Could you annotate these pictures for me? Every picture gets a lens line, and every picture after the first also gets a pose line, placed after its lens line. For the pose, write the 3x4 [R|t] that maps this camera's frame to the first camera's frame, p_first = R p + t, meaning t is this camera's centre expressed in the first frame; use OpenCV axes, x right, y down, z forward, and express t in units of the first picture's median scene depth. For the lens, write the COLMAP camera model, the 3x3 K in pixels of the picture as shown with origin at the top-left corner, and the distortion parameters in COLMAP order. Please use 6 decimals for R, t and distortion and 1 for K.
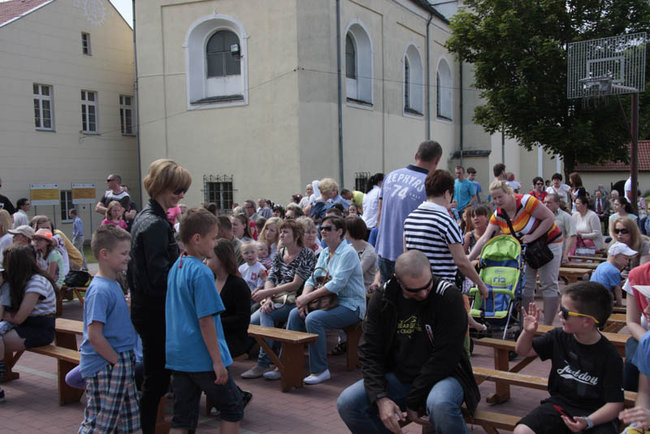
lens RADIAL K [[783.4, 0, 325.0], [0, 783.4, 217.0], [0, 0, 1]] dist [0.027892, 0.408507]
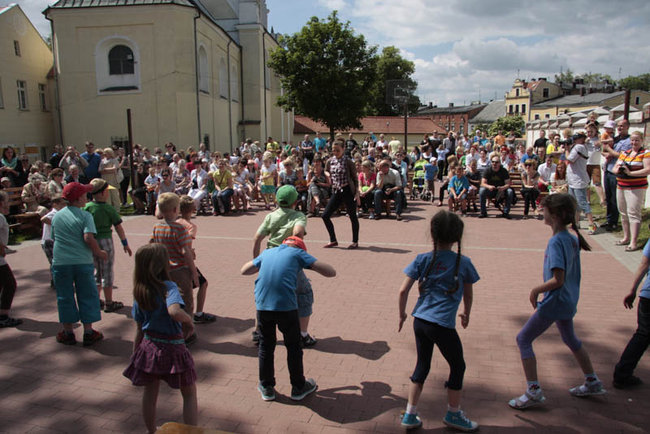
lens RADIAL K [[539.6, 0, 325.0], [0, 539.6, 217.0], [0, 0, 1]] dist [-0.193331, 0.210927]
pose [[0.899001, -0.063964, 0.433251, -0.236938], [0.019913, 0.994224, 0.105465, 0.004800], [-0.437495, -0.086186, 0.895081, -0.150959]]
